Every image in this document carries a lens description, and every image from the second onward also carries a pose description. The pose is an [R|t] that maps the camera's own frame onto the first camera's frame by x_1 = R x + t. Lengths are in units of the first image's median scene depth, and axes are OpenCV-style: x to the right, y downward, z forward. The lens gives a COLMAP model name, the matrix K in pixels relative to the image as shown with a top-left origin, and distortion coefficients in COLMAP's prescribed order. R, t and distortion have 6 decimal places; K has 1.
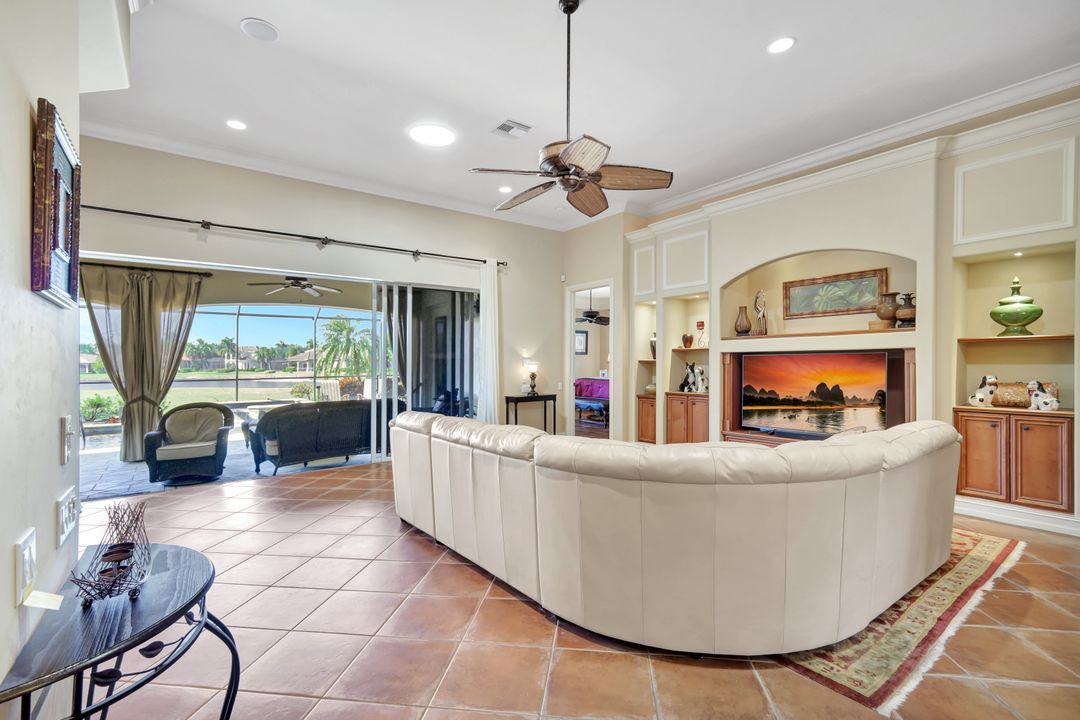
lens RADIAL K [[485.9, 0, 542.9], [0, 485.9, 360.9], [0, 0, 1]] dist [0.002654, 0.000662]
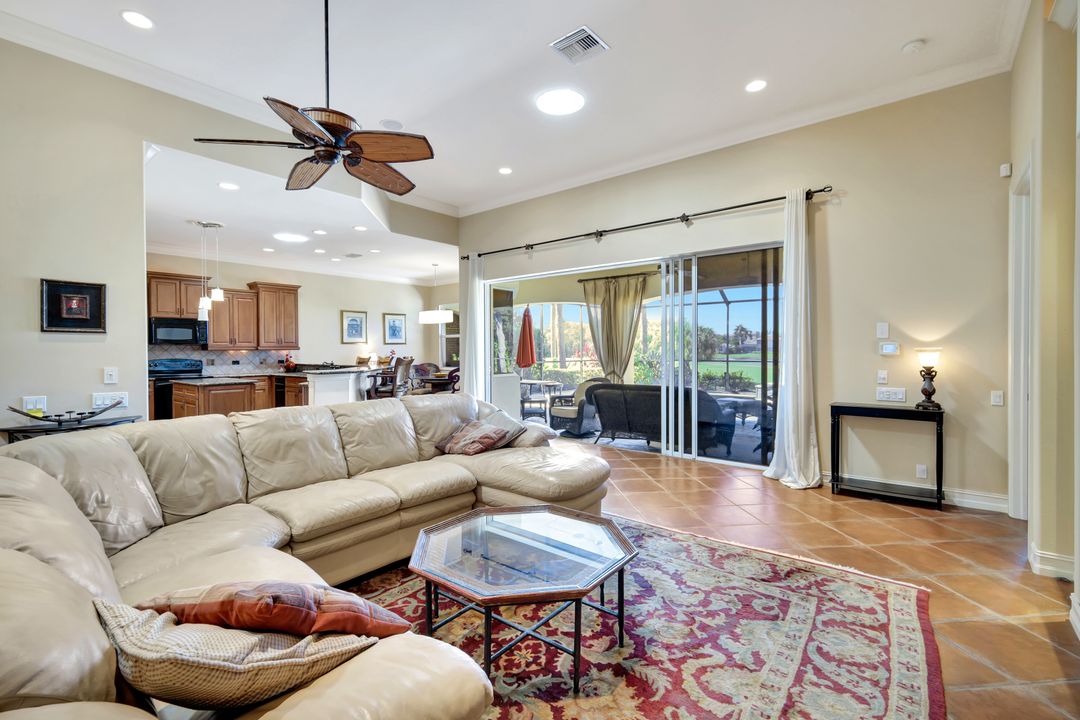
lens RADIAL K [[482.3, 0, 537.7], [0, 482.3, 362.2], [0, 0, 1]] dist [-0.000952, -0.000597]
pose [[0.231374, 0.033154, -0.972300, 0.503605], [0.005581, 0.999357, 0.035405, -0.002794], [0.972849, -0.013618, 0.231040, 0.559196]]
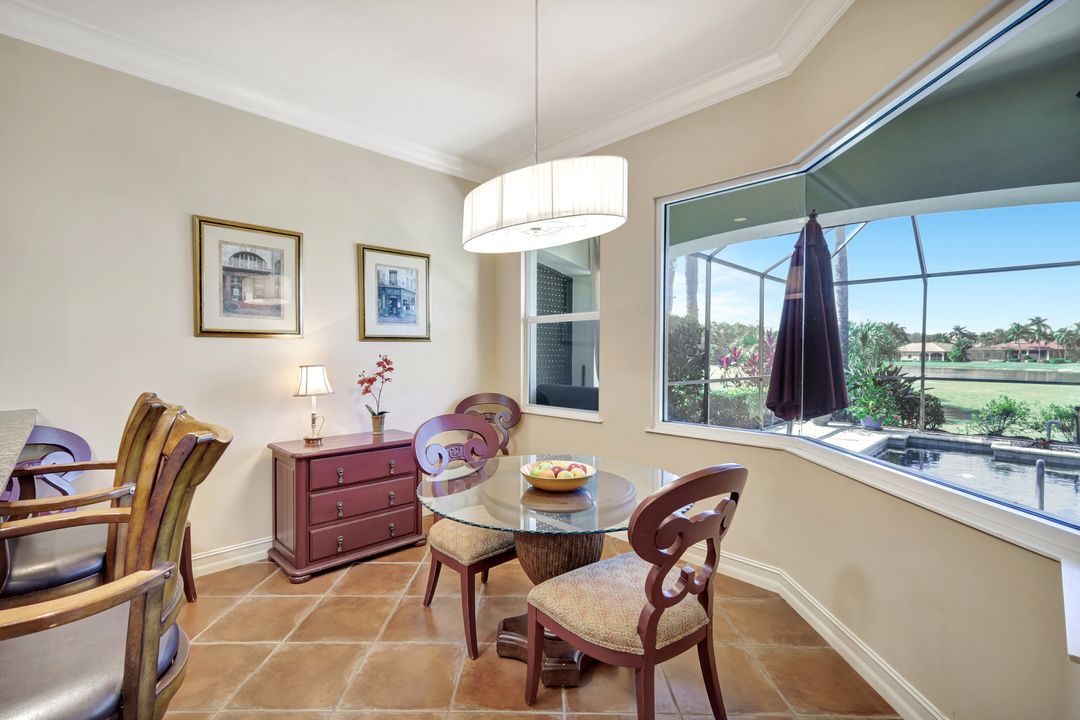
lens RADIAL K [[485.9, 0, 542.9], [0, 485.9, 360.9], [0, 0, 1]] dist [0.002654, 0.000662]
pose [[0.133089, 0.026396, -0.990753, -0.680618], [-0.003147, 0.999651, 0.026210, 0.000500], [0.991099, -0.000370, 0.133126, 0.560144]]
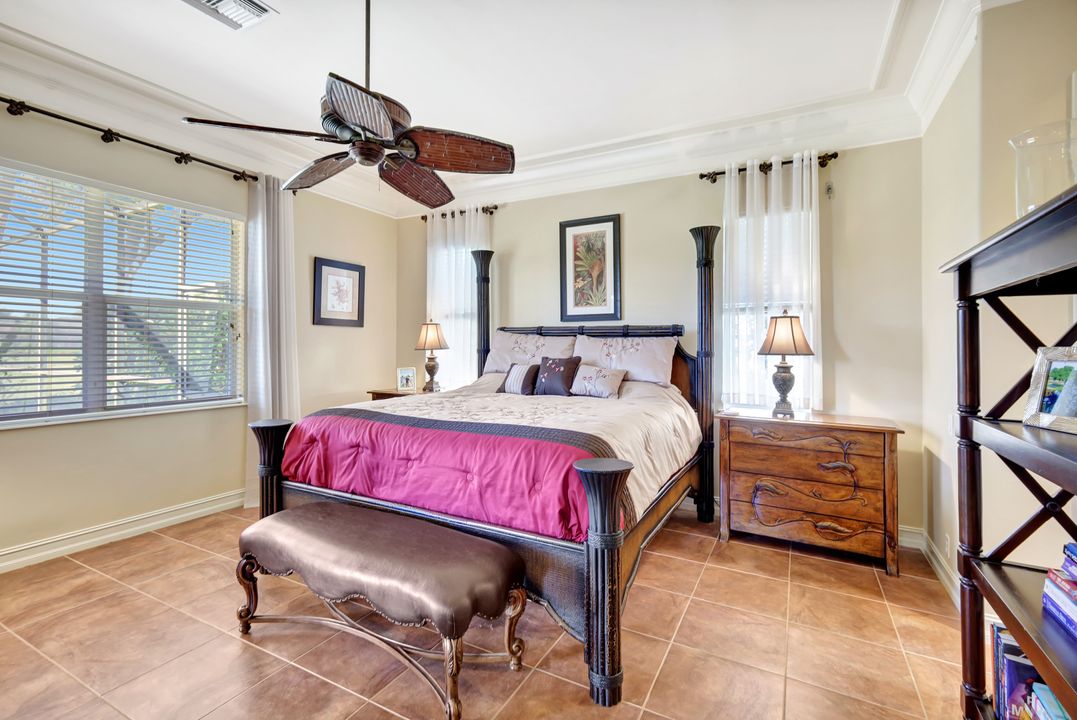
lens RADIAL K [[480.1, 0, 557.1], [0, 480.1, 348.9], [0, 0, 1]] dist [0.001727, 0.000119]
pose [[0.899505, 0.007221, 0.436852, 0.130413], [-0.010285, 0.999936, 0.004649, -0.000878], [-0.436790, -0.008675, 0.899521, 1.234273]]
